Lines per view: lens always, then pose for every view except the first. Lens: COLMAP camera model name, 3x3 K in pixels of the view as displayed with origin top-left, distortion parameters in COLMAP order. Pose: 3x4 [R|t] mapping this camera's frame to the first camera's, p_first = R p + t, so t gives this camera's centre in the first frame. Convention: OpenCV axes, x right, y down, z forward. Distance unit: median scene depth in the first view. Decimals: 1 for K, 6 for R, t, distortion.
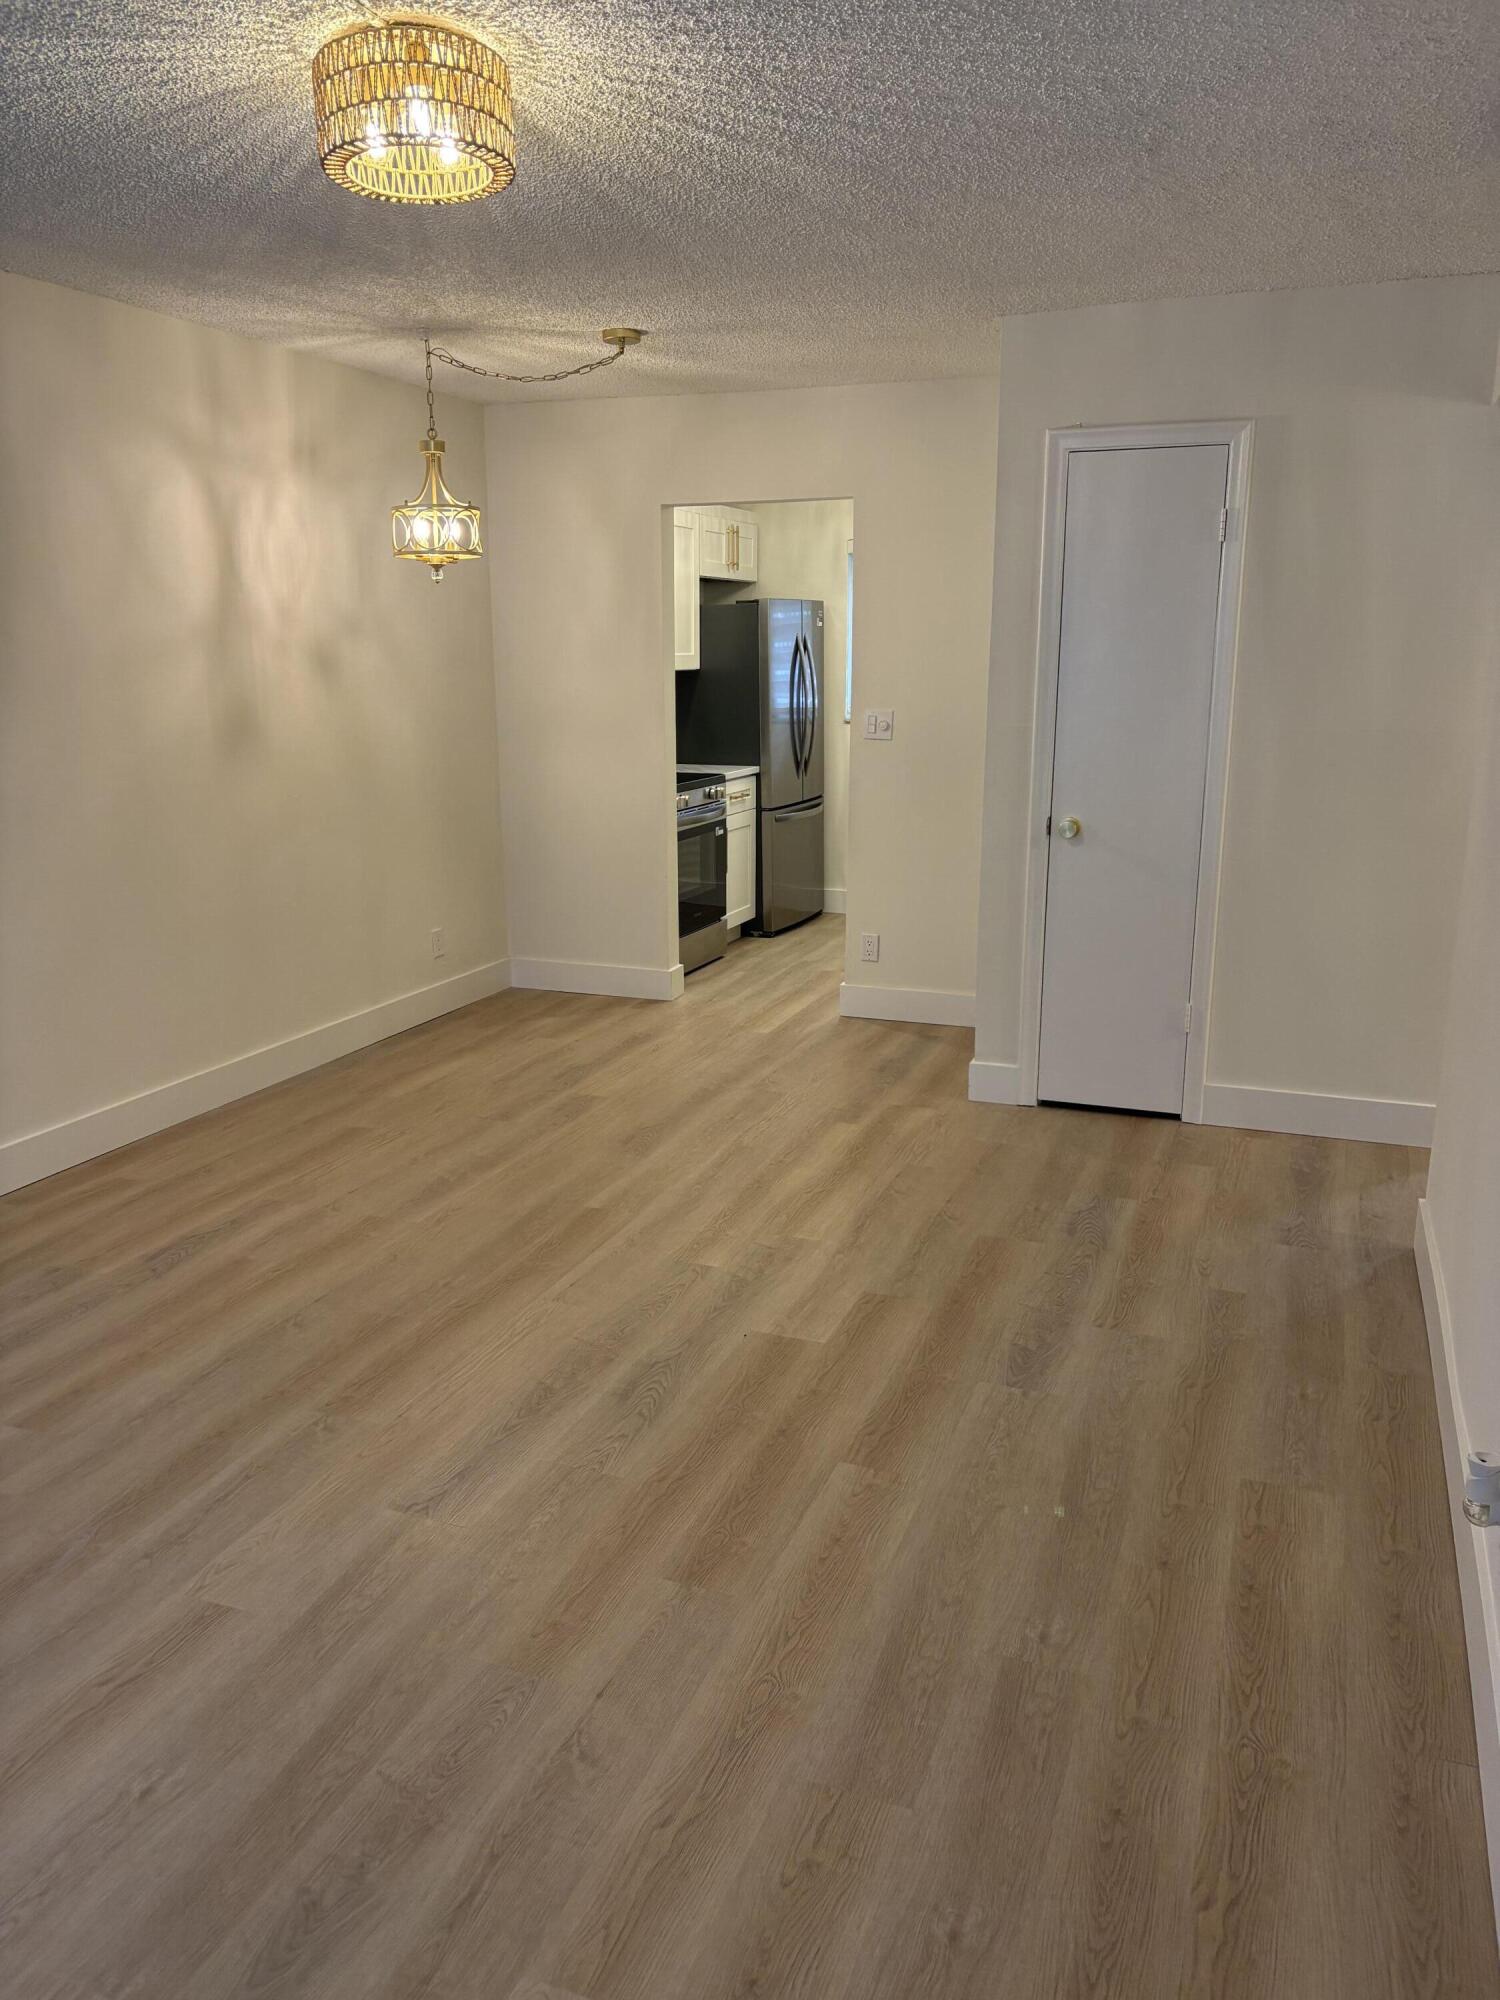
lens RADIAL K [[1503.4, 0, 743.9], [0, 1503.4, 1032.5], [0, 0, 1]] dist [0.009545, -0.002621]
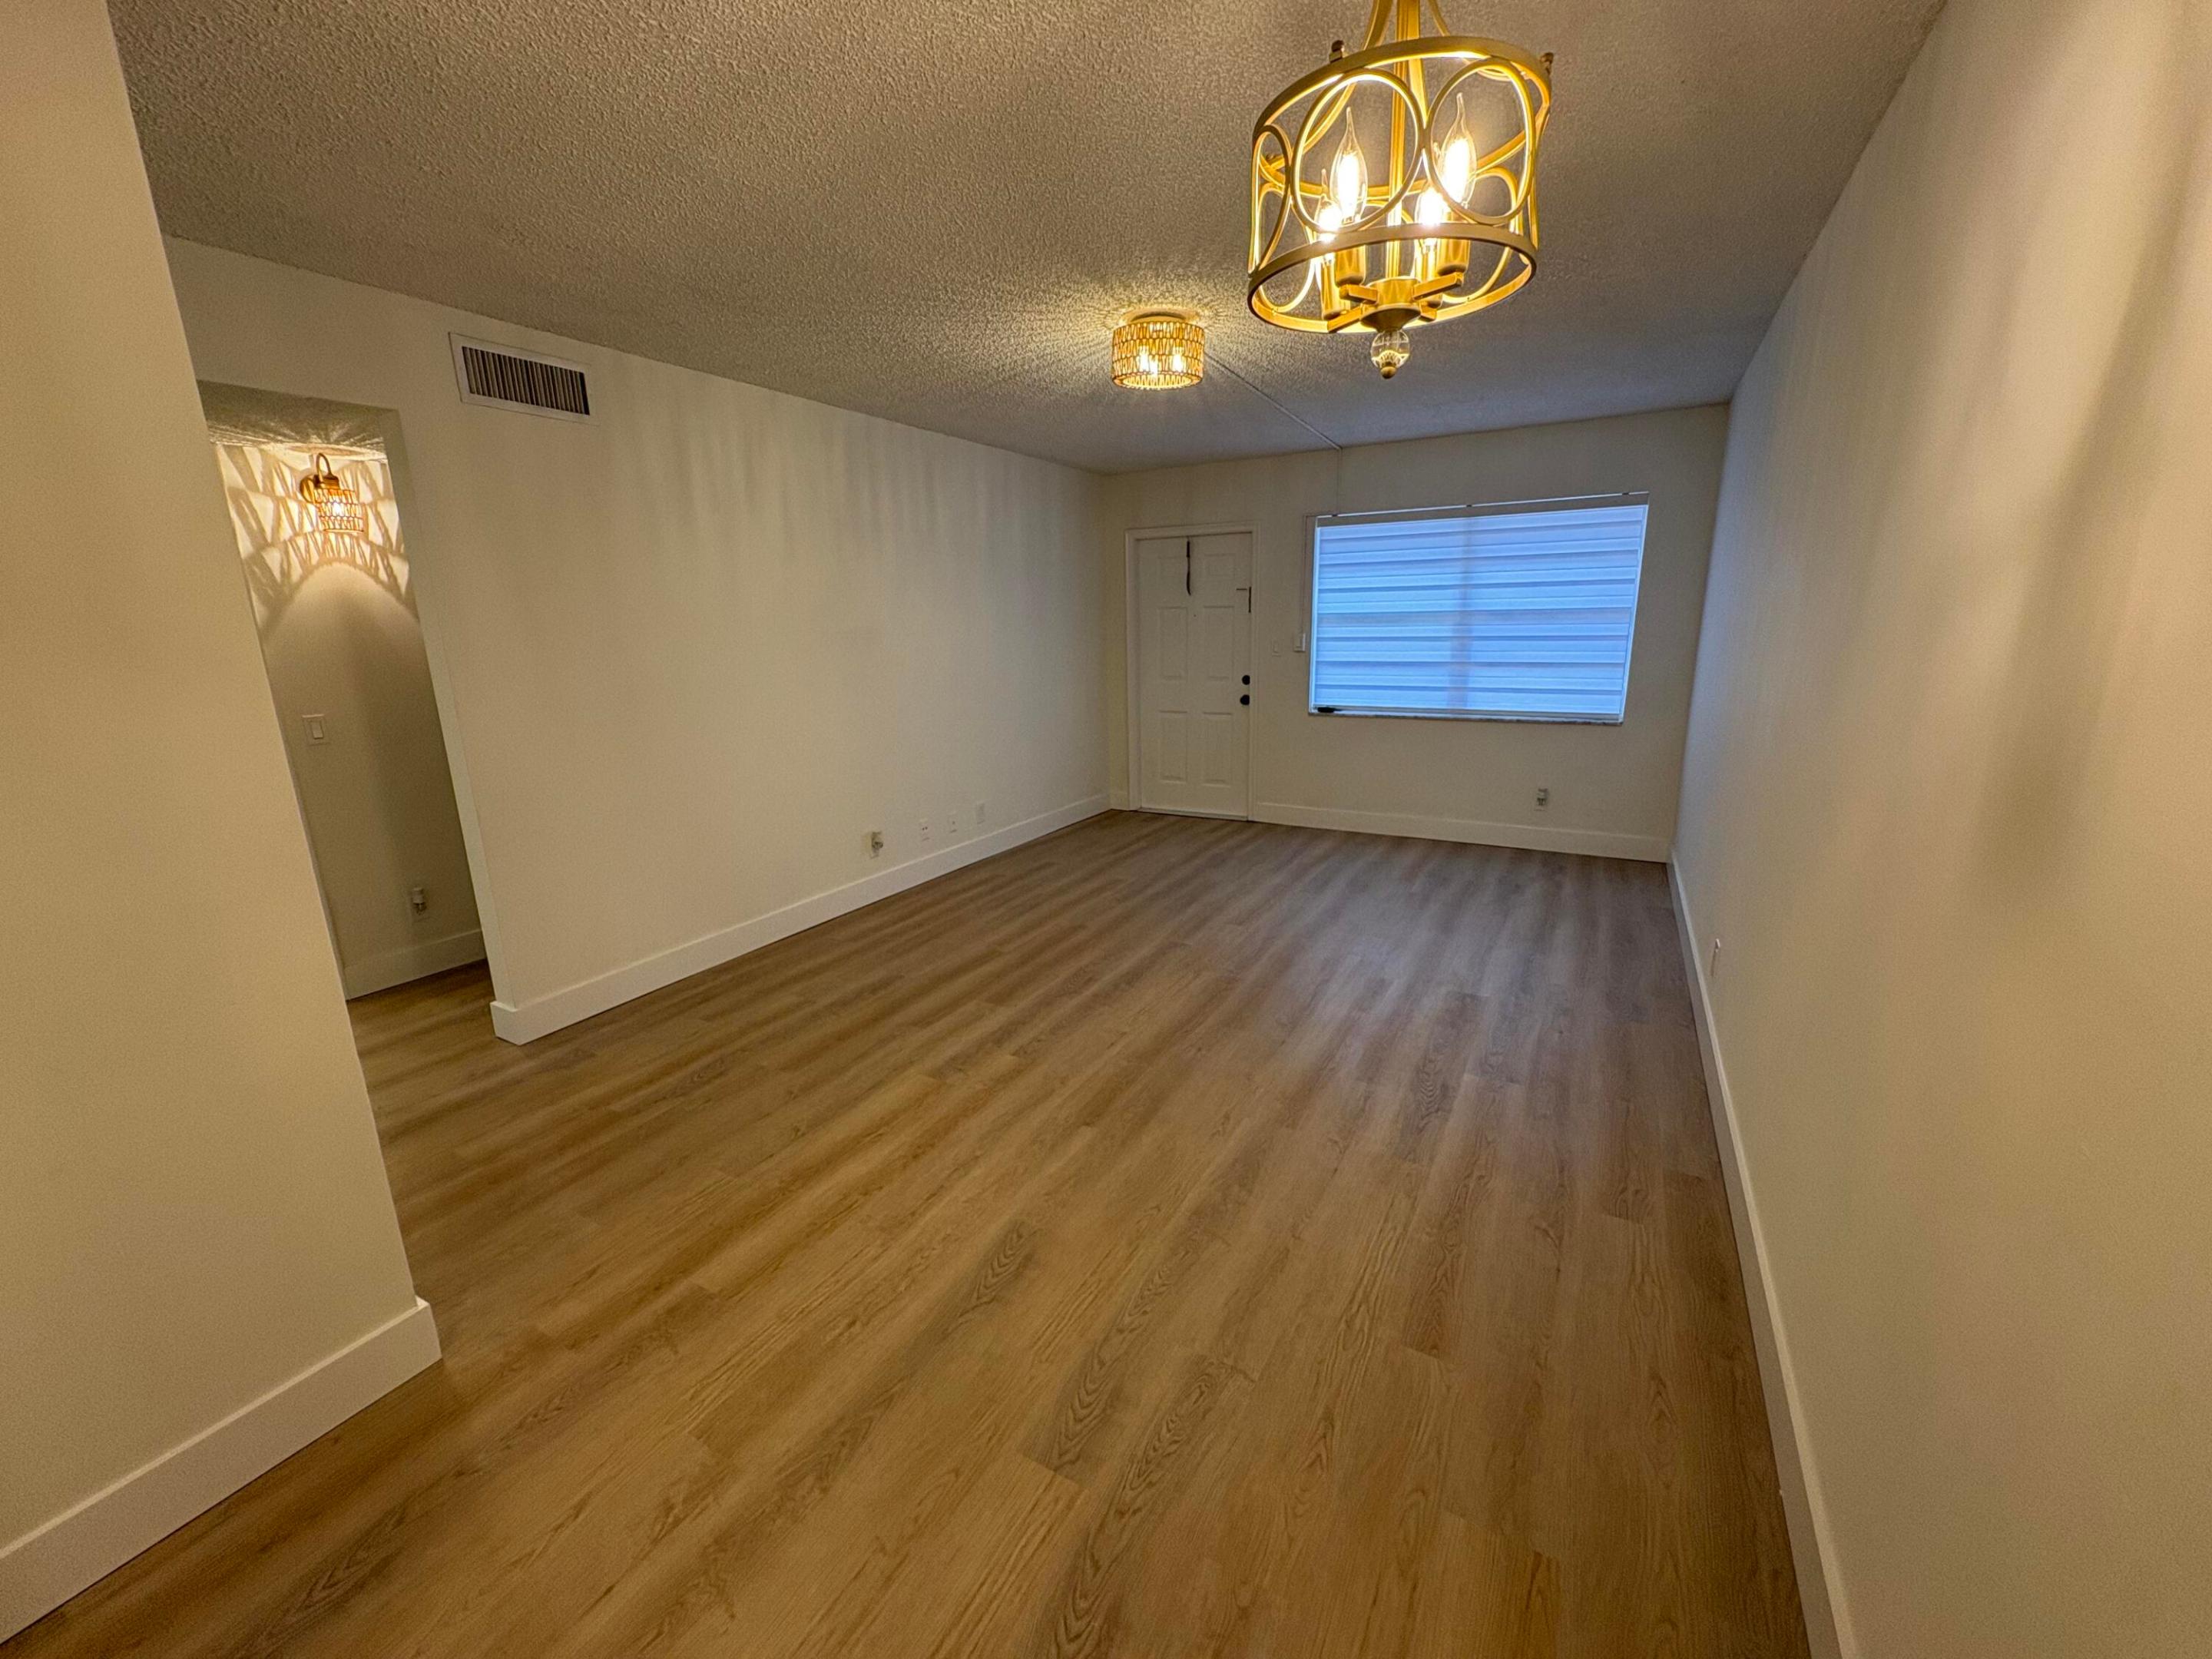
lens RADIAL K [[881.3, 0, 1106.0], [0, 881.3, 829.5], [0, 0, 1]] dist [-0.001167, -0.000193]
pose [[-0.988997, -0.012772, 0.147384, -0.186315], [0.057921, 0.883299, 0.465218, -0.332228], [-0.136126, 0.468635, -0.872841, 1.329453]]
